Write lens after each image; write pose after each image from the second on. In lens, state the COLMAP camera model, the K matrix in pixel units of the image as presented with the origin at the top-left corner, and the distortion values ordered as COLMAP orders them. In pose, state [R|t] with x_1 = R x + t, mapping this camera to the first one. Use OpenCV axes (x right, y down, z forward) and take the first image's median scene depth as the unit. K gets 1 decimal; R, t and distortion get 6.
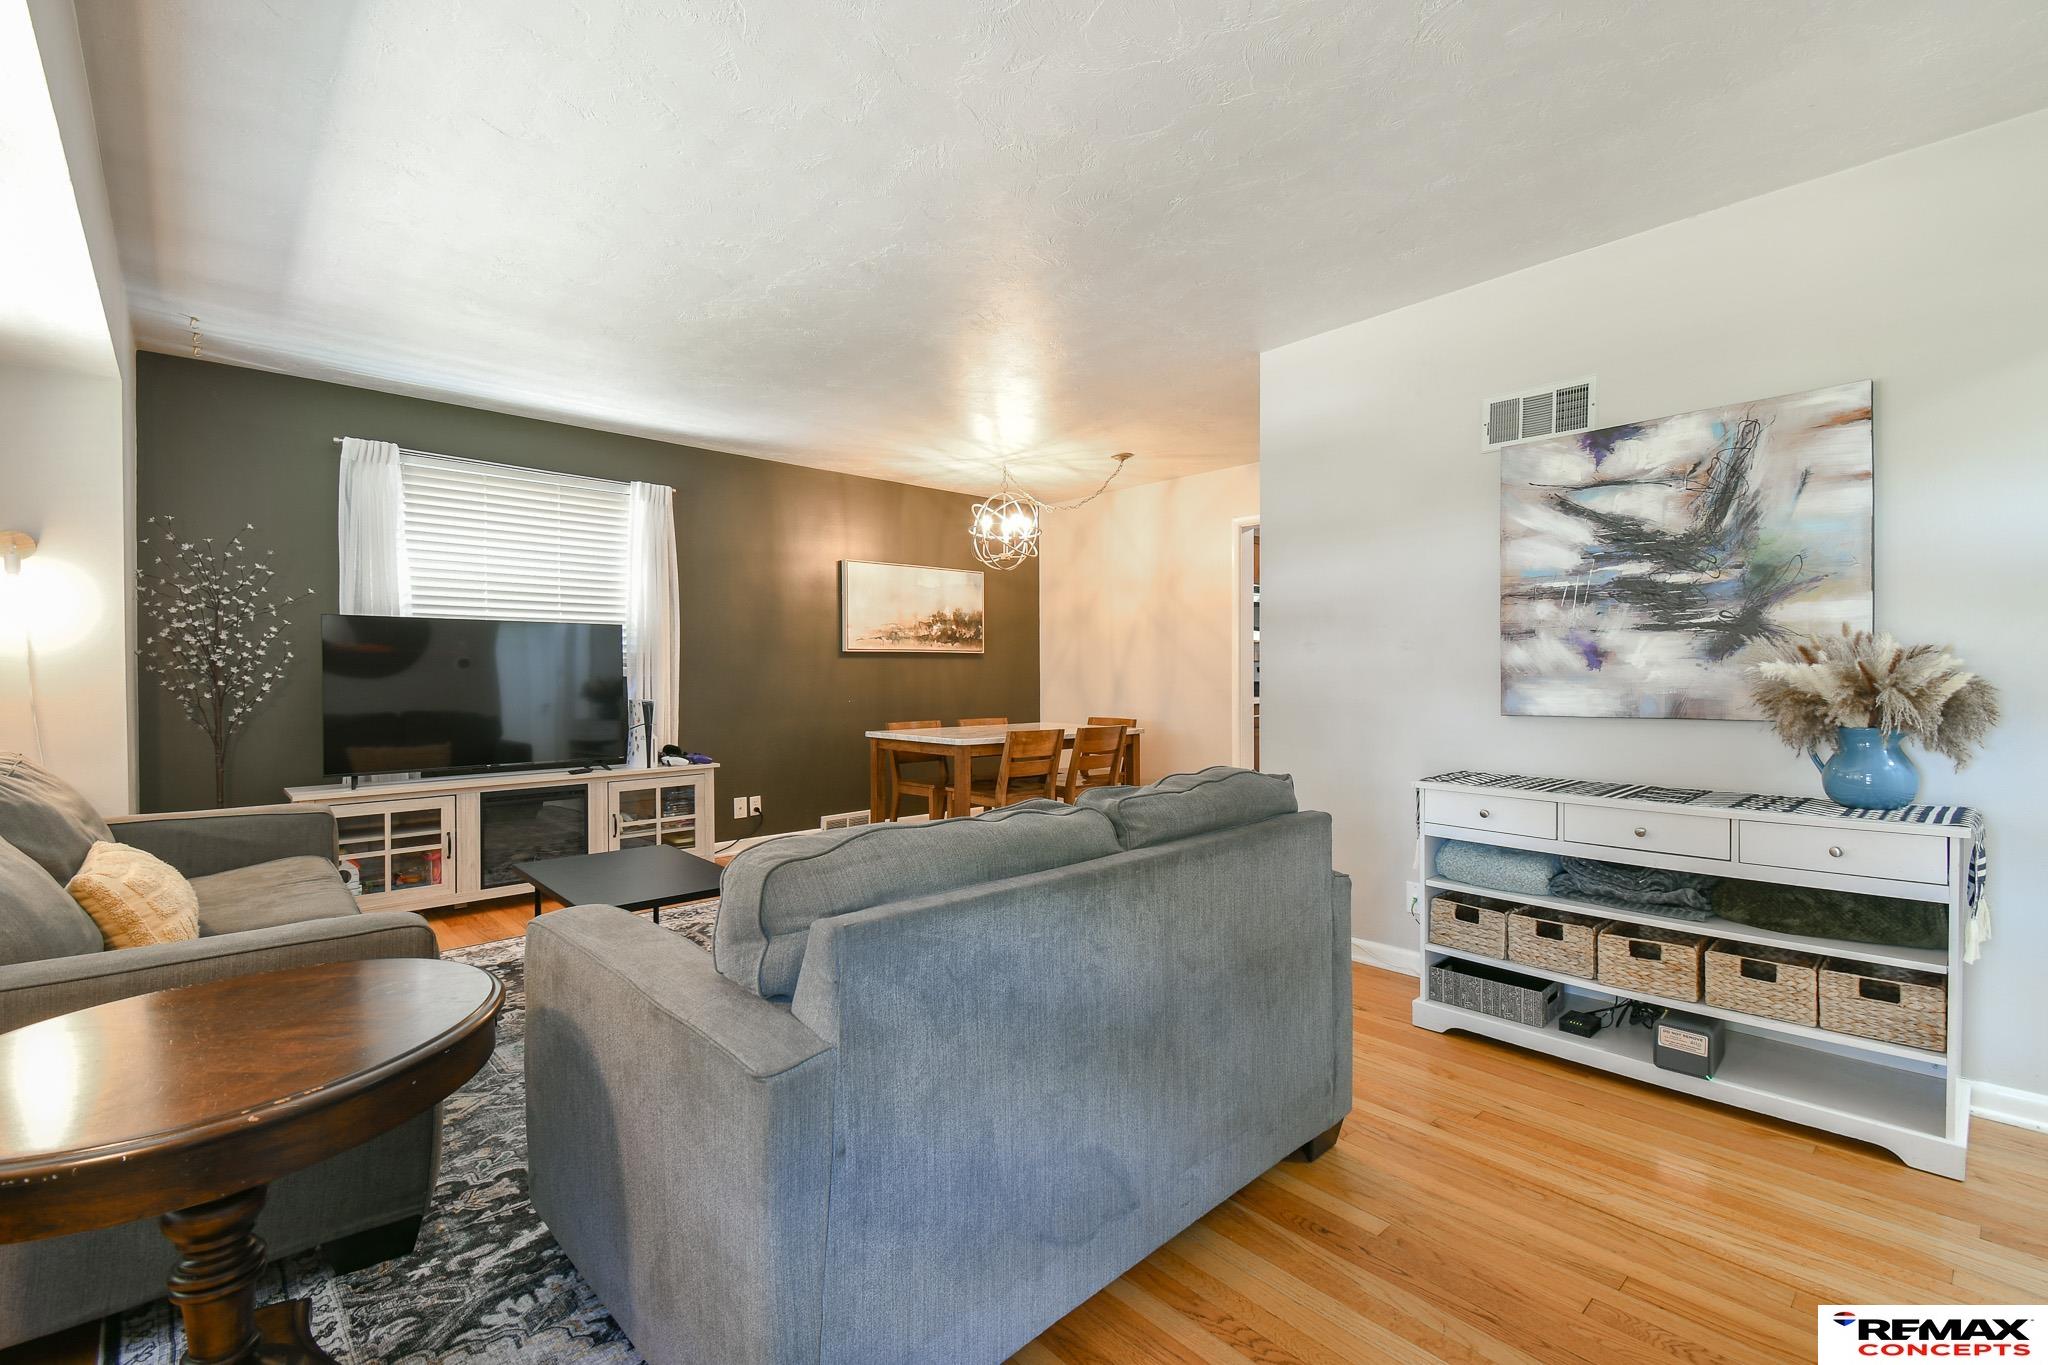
lens RADIAL K [[888.0, 0, 1024.0], [0, 888.0, 682.5], [0, 0, 1]] dist [0.044754, -0.026537]
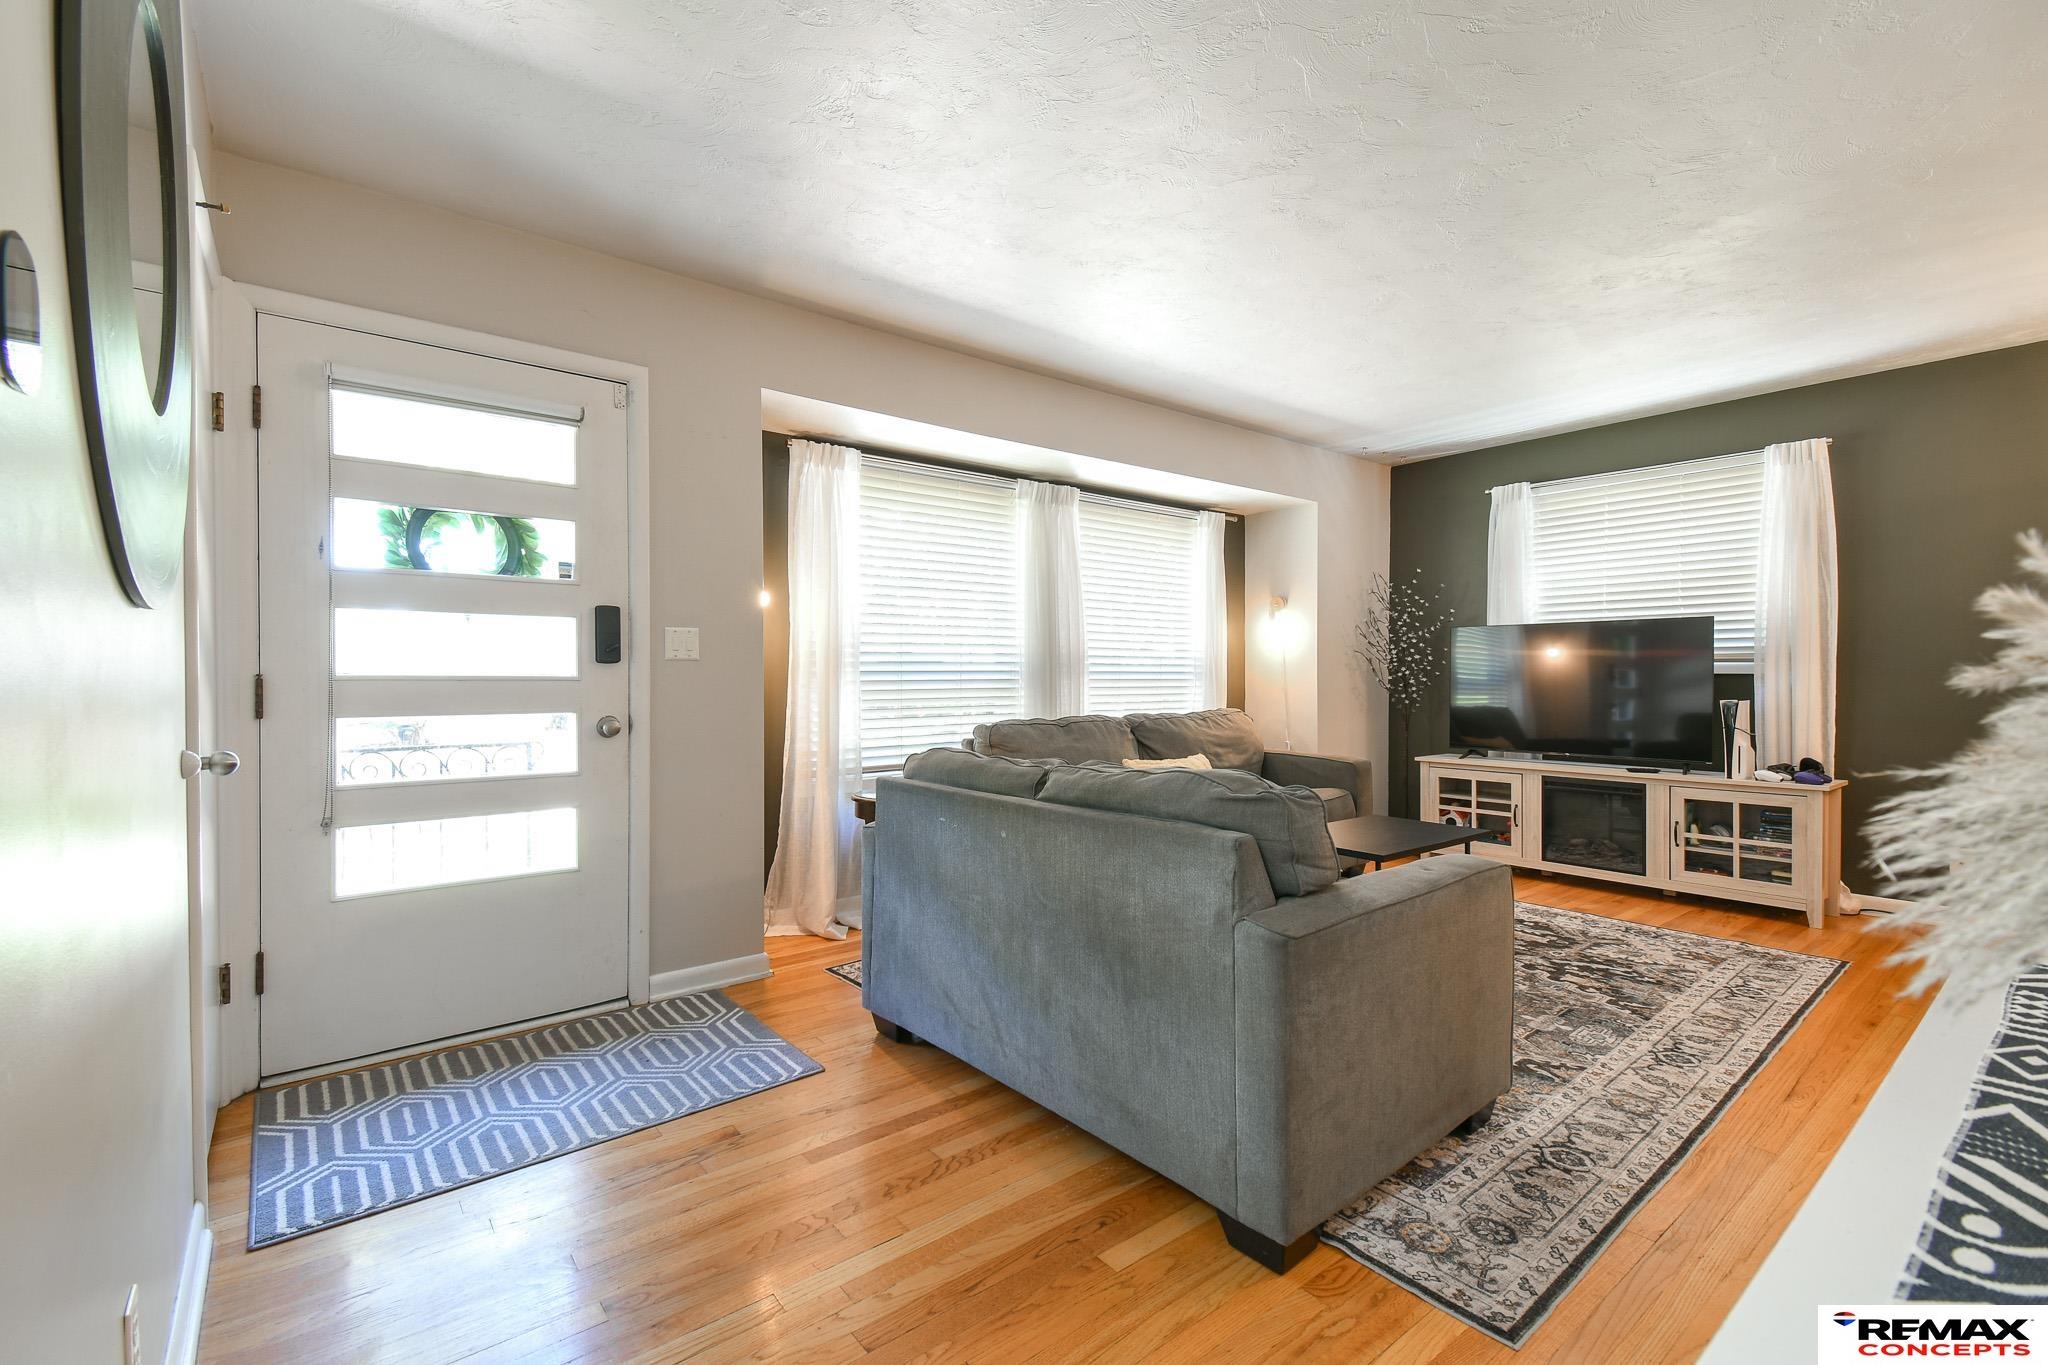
lens RADIAL K [[888.0, 0, 1024.0], [0, 888.0, 682.5], [0, 0, 1]] dist [0.044754, -0.026537]
pose [[-0.069686, 0.009852, -0.997520, 0.540419], [-0.007619, 0.999917, 0.010408, -0.002290], [0.997540, 0.008325, -0.069605, 0.395774]]
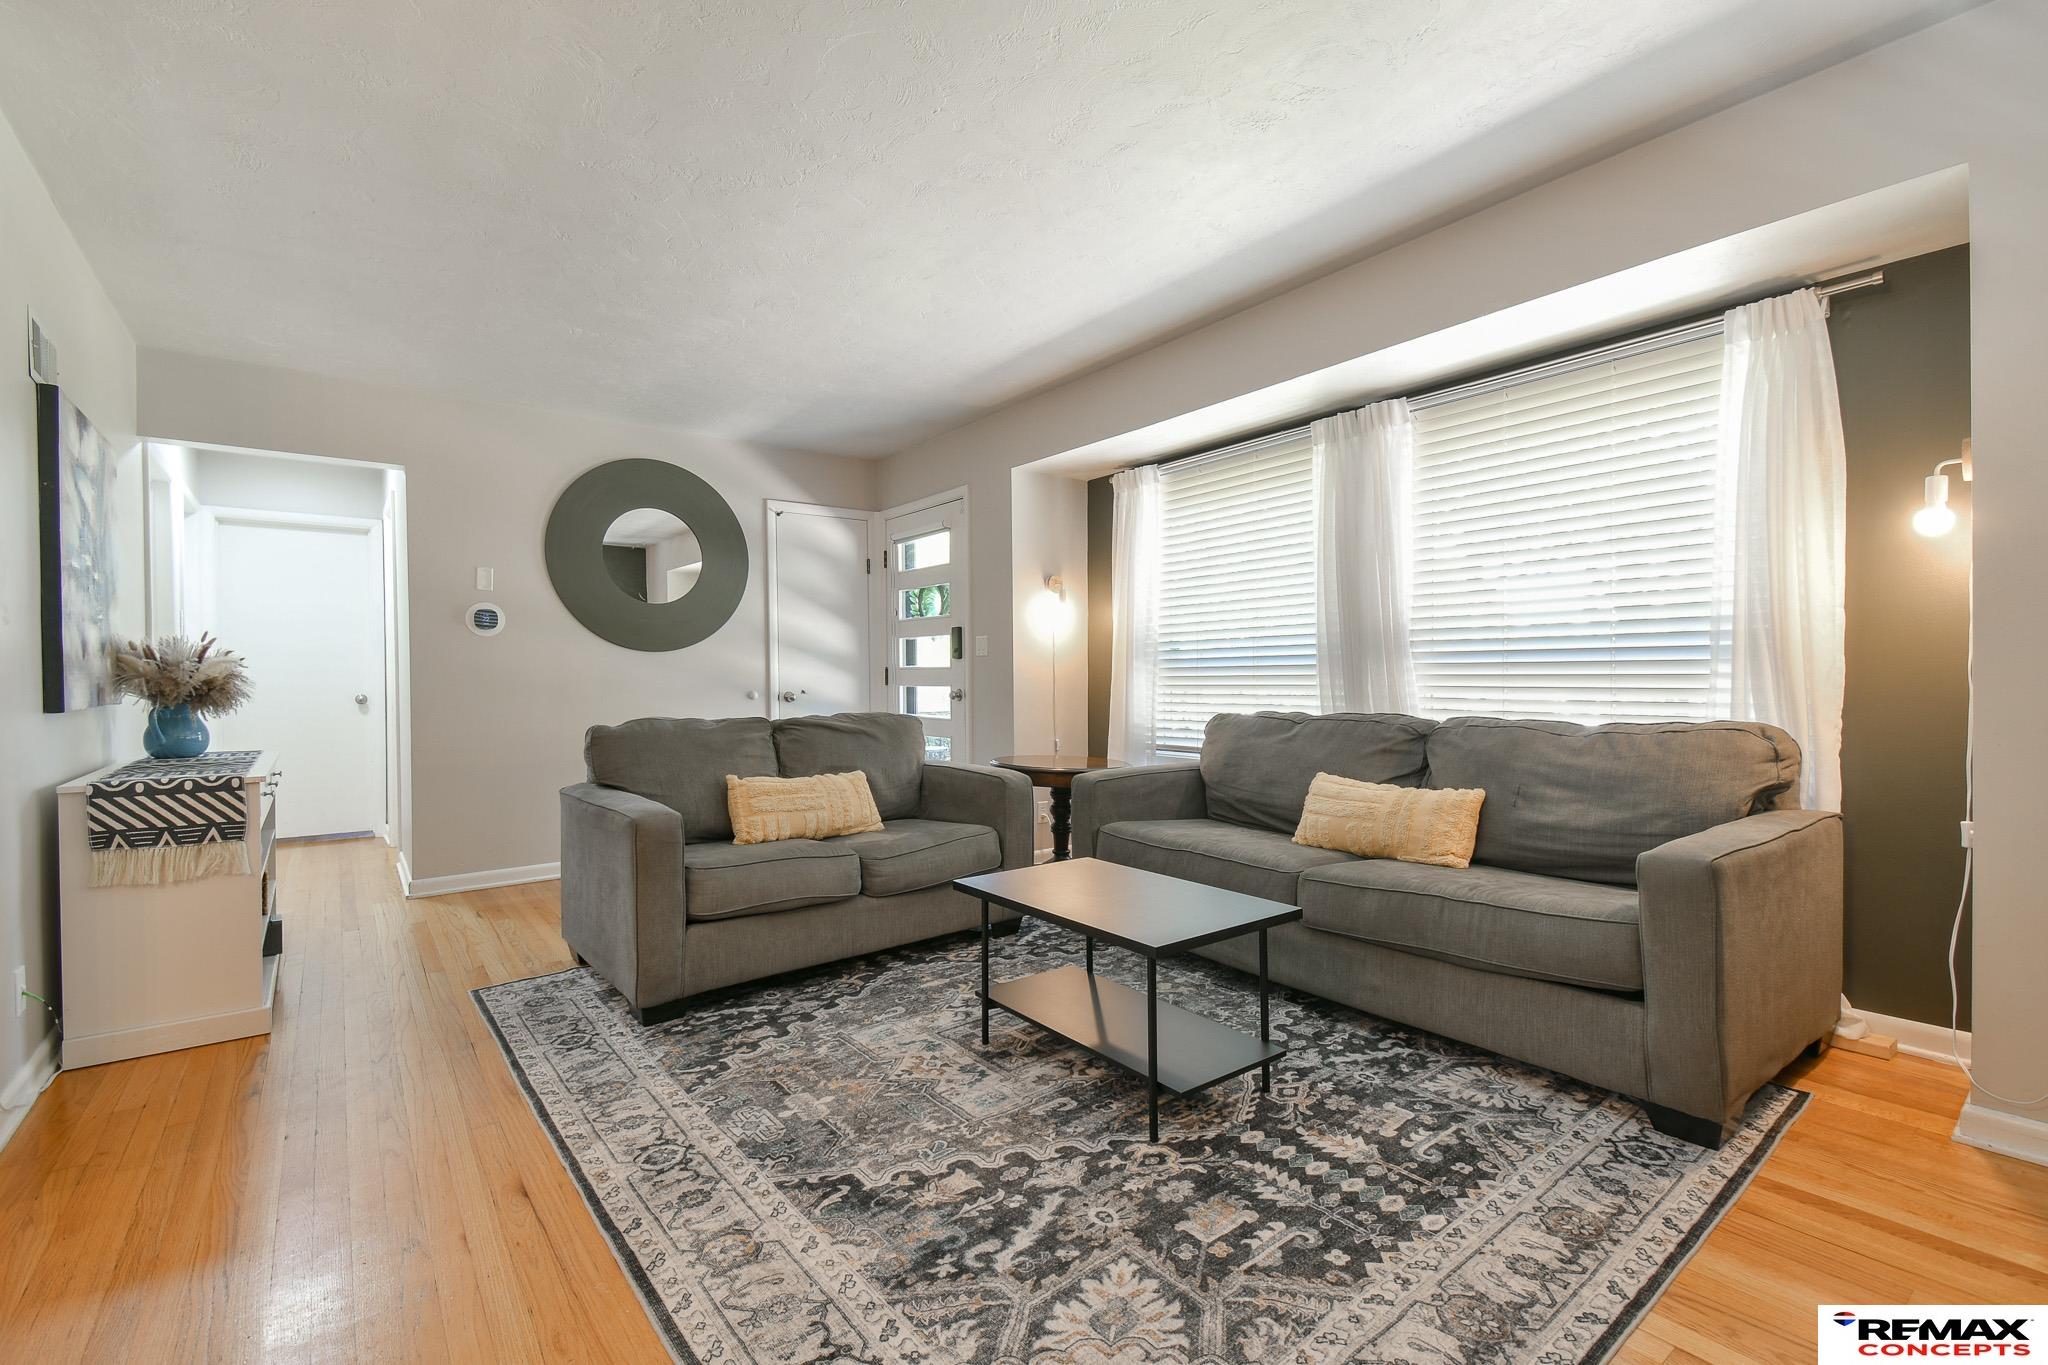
lens RADIAL K [[888.0, 0, 1024.0], [0, 888.0, 682.5], [0, 0, 1]] dist [0.044754, -0.026537]
pose [[-0.996272, 0.010593, 0.085610, -0.282082], [0.012421, 0.999706, 0.020844, 0.001402], [-0.085364, 0.021830, -0.996111, 1.196069]]
